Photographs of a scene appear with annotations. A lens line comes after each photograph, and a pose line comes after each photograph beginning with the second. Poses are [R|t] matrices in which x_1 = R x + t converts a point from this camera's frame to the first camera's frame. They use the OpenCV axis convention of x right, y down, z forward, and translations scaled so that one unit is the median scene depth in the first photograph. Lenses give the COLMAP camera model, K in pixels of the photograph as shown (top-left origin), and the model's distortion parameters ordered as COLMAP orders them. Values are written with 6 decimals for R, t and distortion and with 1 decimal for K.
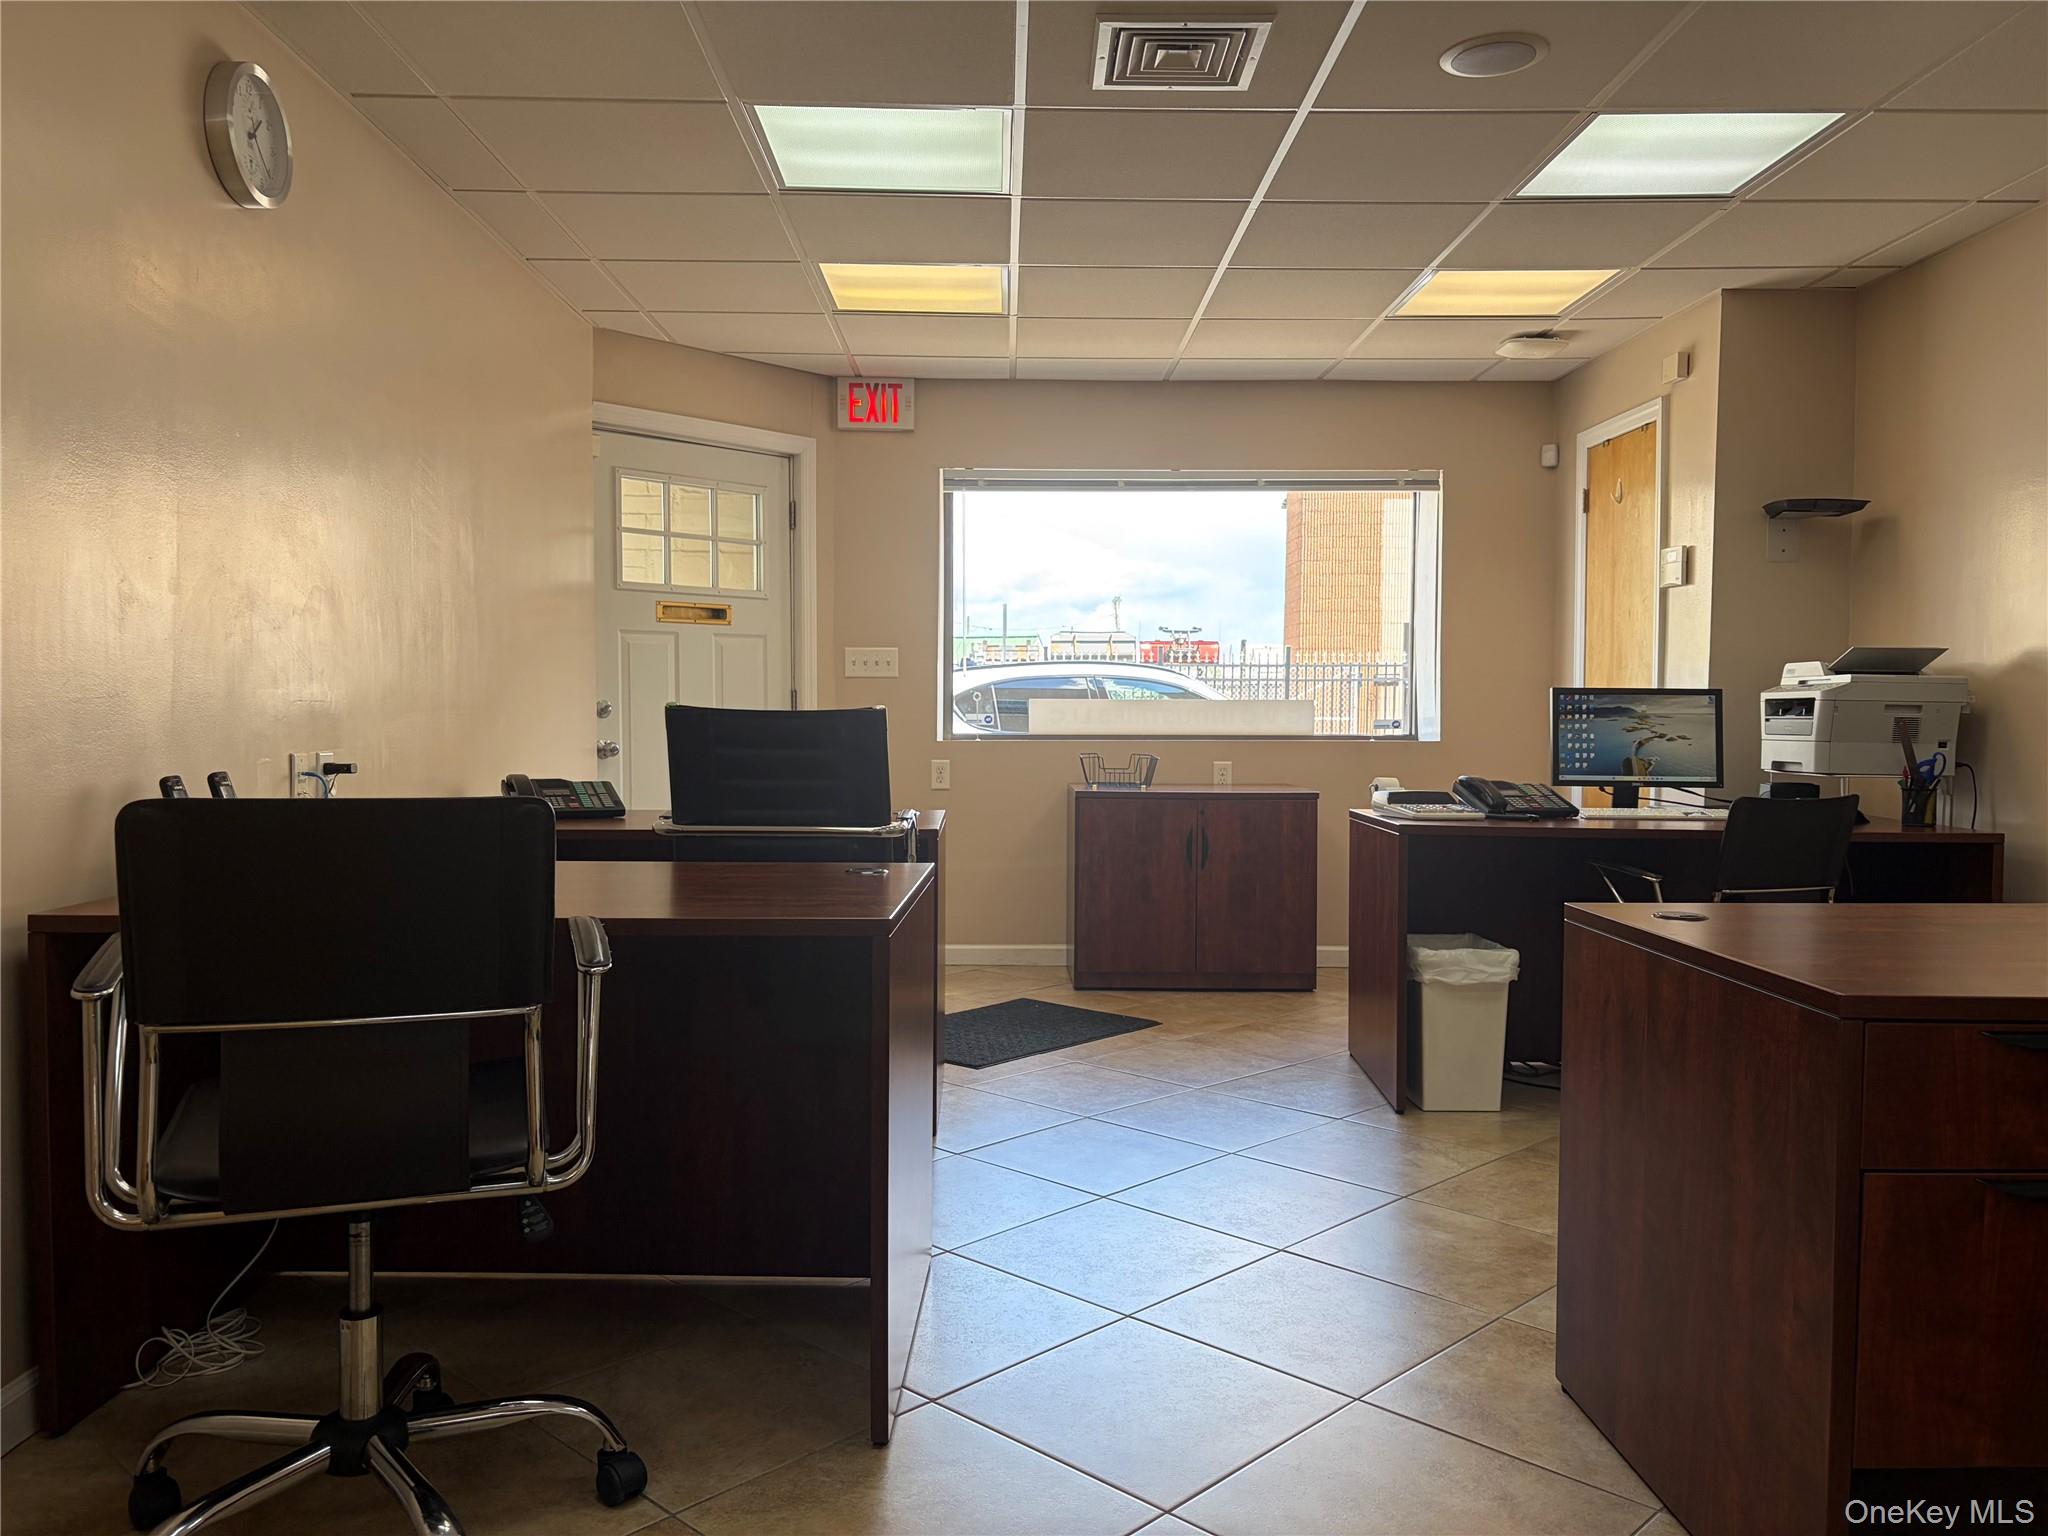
lens RADIAL K [[1571.5, 0, 1040.5], [0, 1571.5, 775.8], [0, 0, 1]] dist [0.039725, -0.045633]
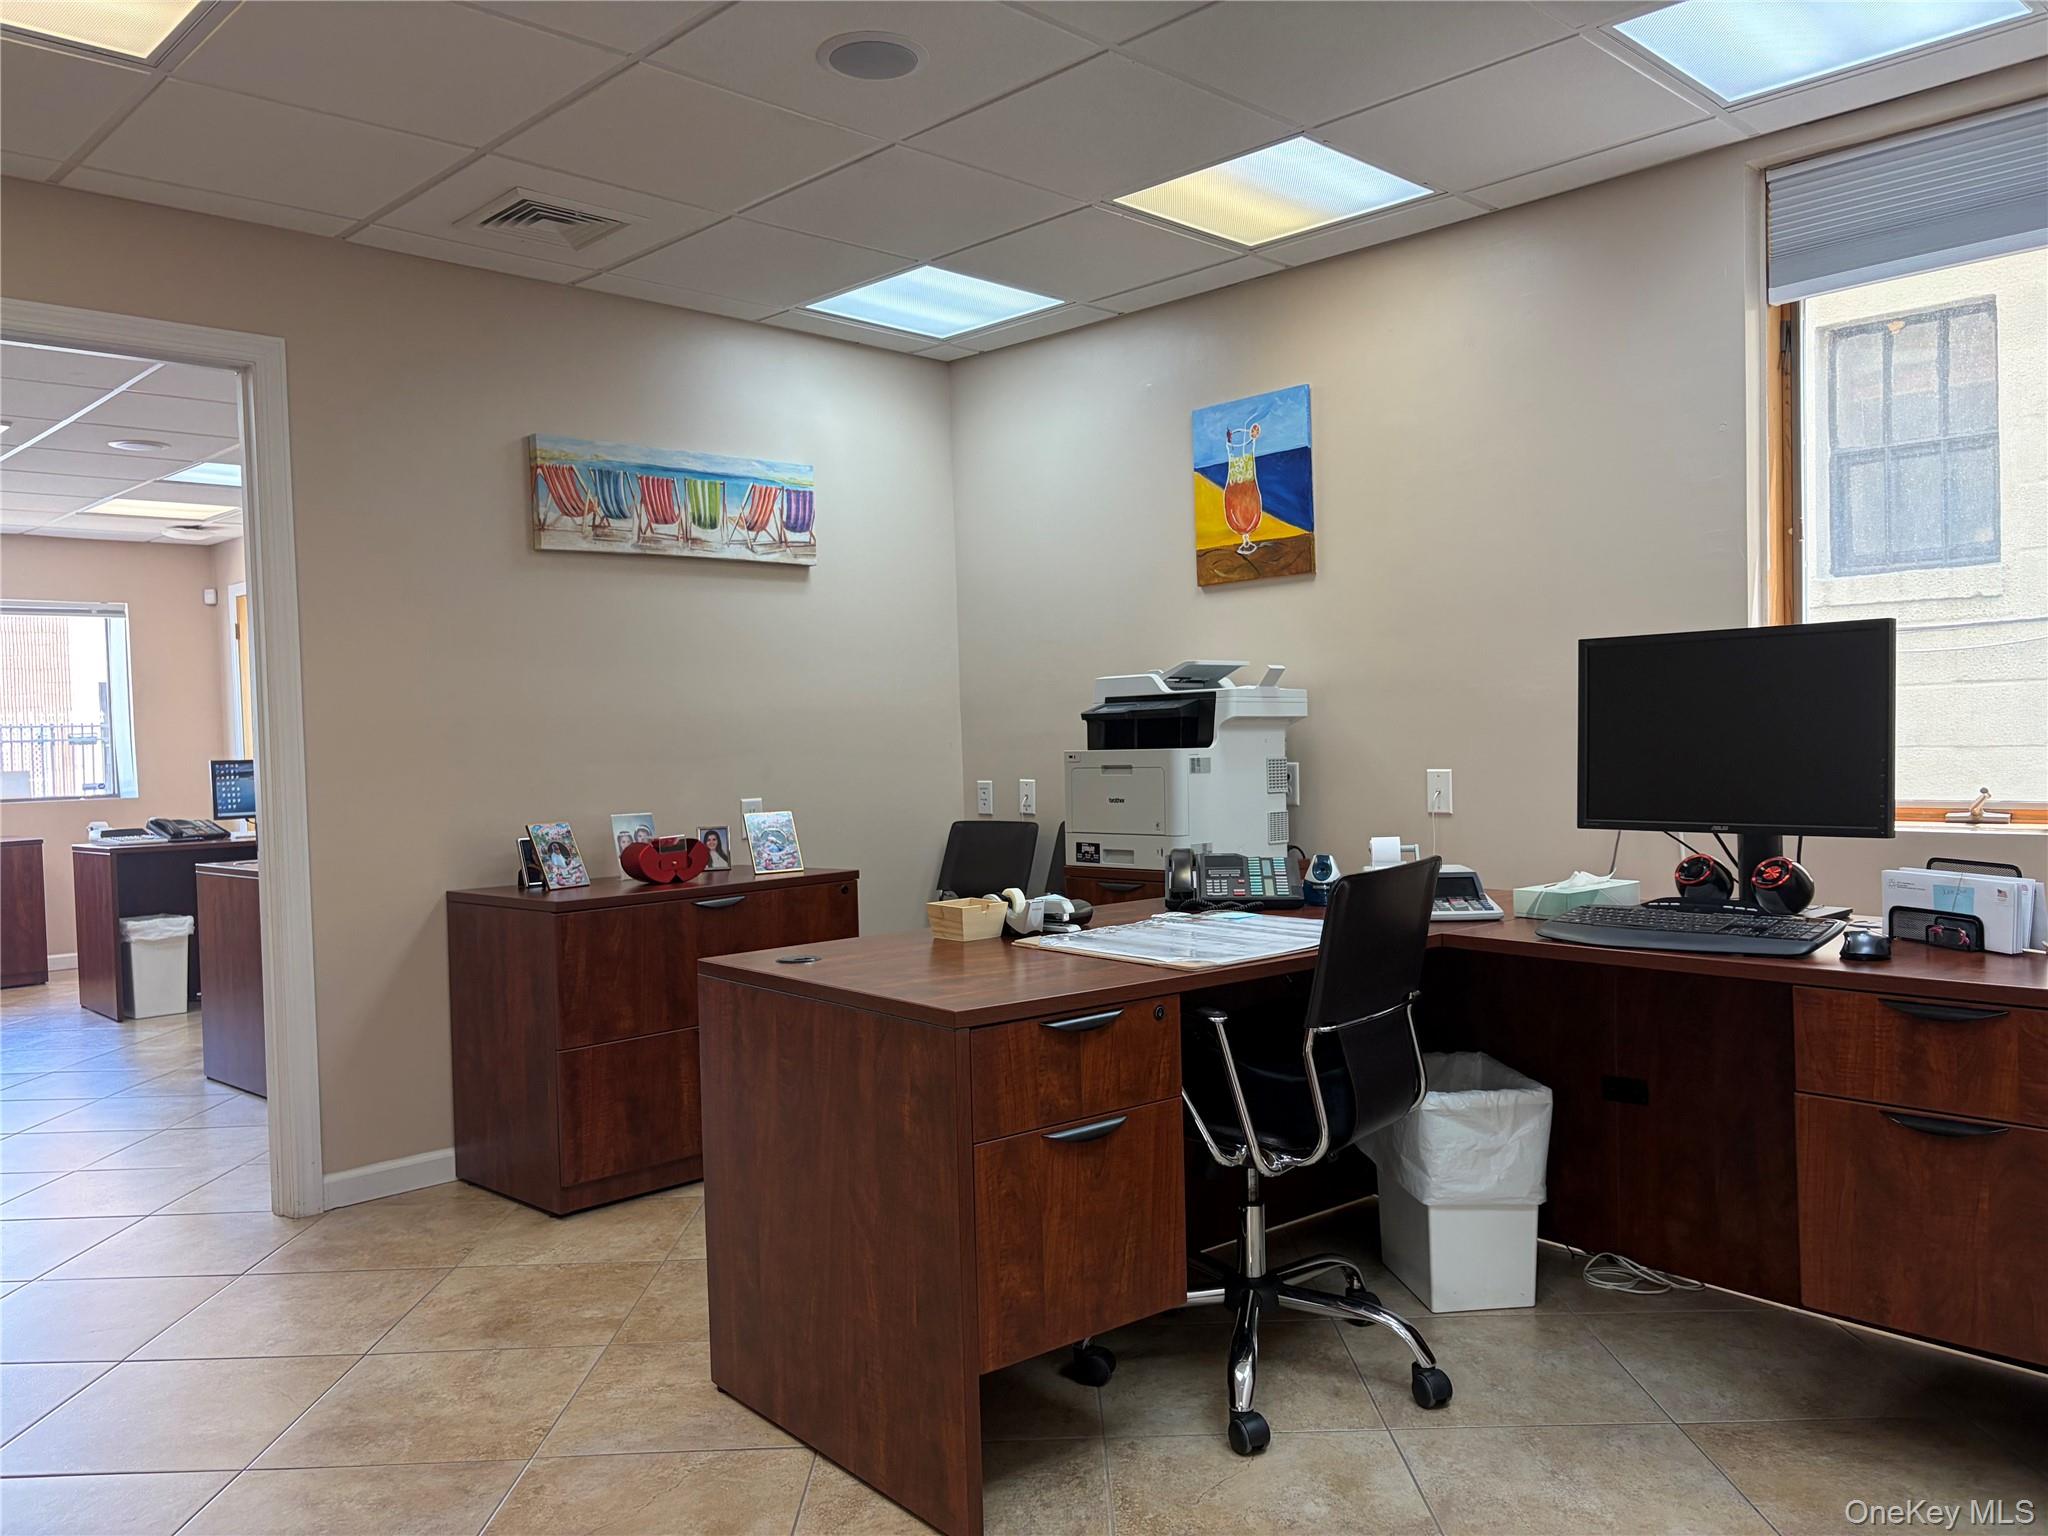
lens RADIAL K [[1571.5, 0, 1040.5], [0, 1571.5, 775.8], [0, 0, 1]] dist [0.039725, -0.045633]
pose [[0.723703, -0.042246, 0.688817, -0.185115], [0.061915, 0.998074, -0.003837, 0.019810], [-0.687328, 0.045425, 0.724925, -0.786061]]
